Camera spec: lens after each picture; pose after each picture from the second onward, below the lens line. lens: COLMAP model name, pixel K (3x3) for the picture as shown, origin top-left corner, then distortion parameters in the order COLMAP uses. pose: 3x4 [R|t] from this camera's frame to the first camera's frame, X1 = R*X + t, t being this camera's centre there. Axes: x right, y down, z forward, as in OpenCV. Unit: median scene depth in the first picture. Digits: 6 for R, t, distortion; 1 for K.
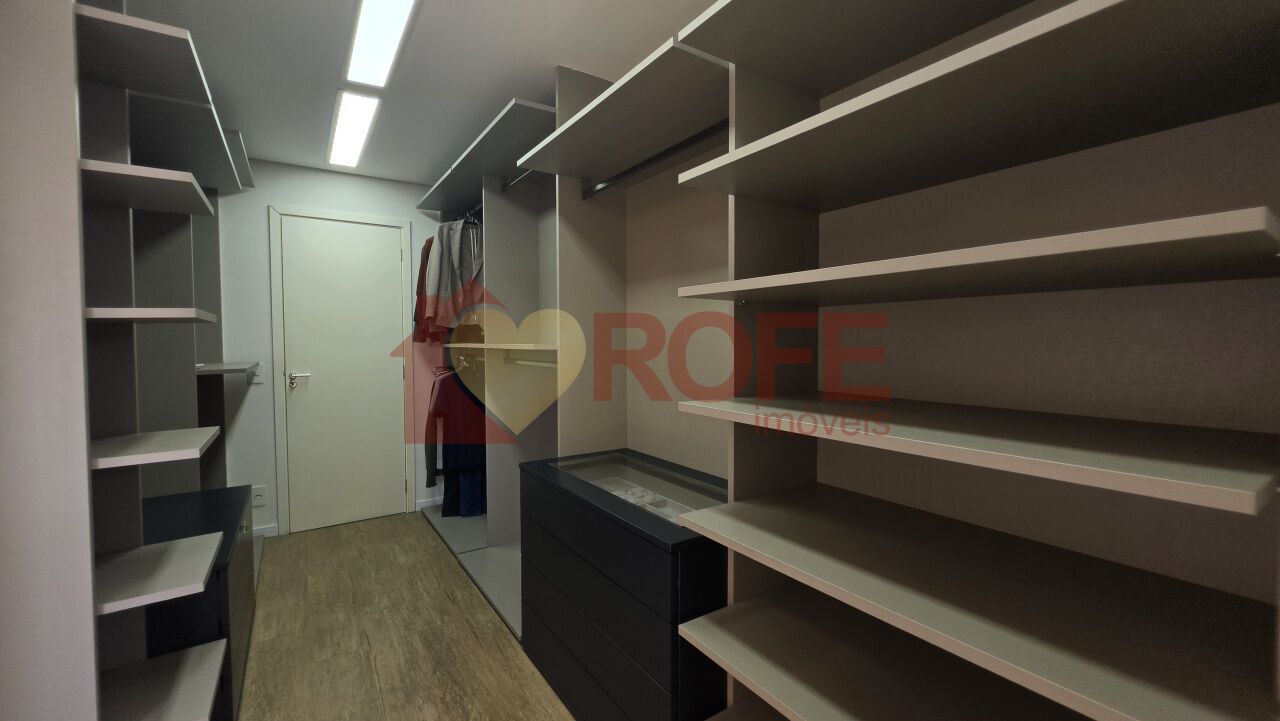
lens RADIAL K [[520.4, 0, 644.4], [0, 520.4, 354.3], [0, 0, 1]] dist [-0.001013, -0.000560]
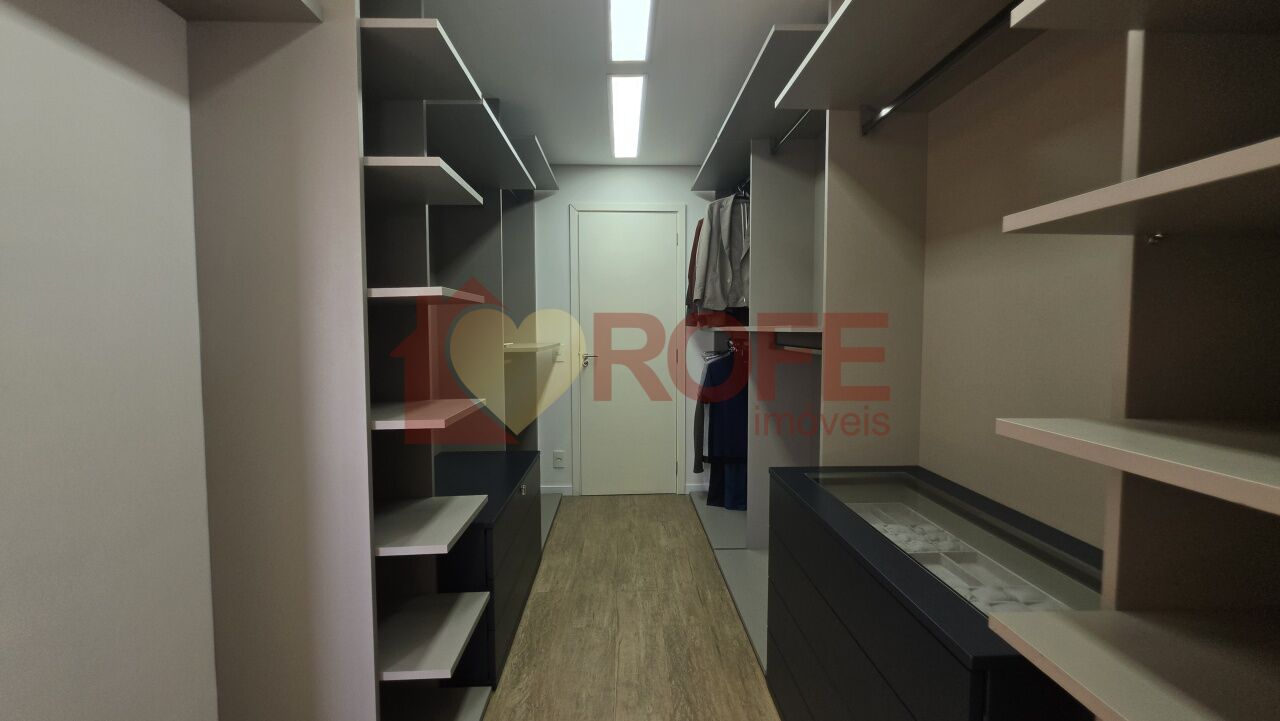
lens RADIAL K [[519.9, 0, 636.3], [0, 519.9, 356.6], [0, 0, 1]] dist [-0.002276, -0.000184]
pose [[0.844315, 0.031344, -0.534930, 0.018179], [-0.016182, 0.999324, 0.033015, 0.005909], [0.535603, -0.019219, 0.844251, 0.161501]]
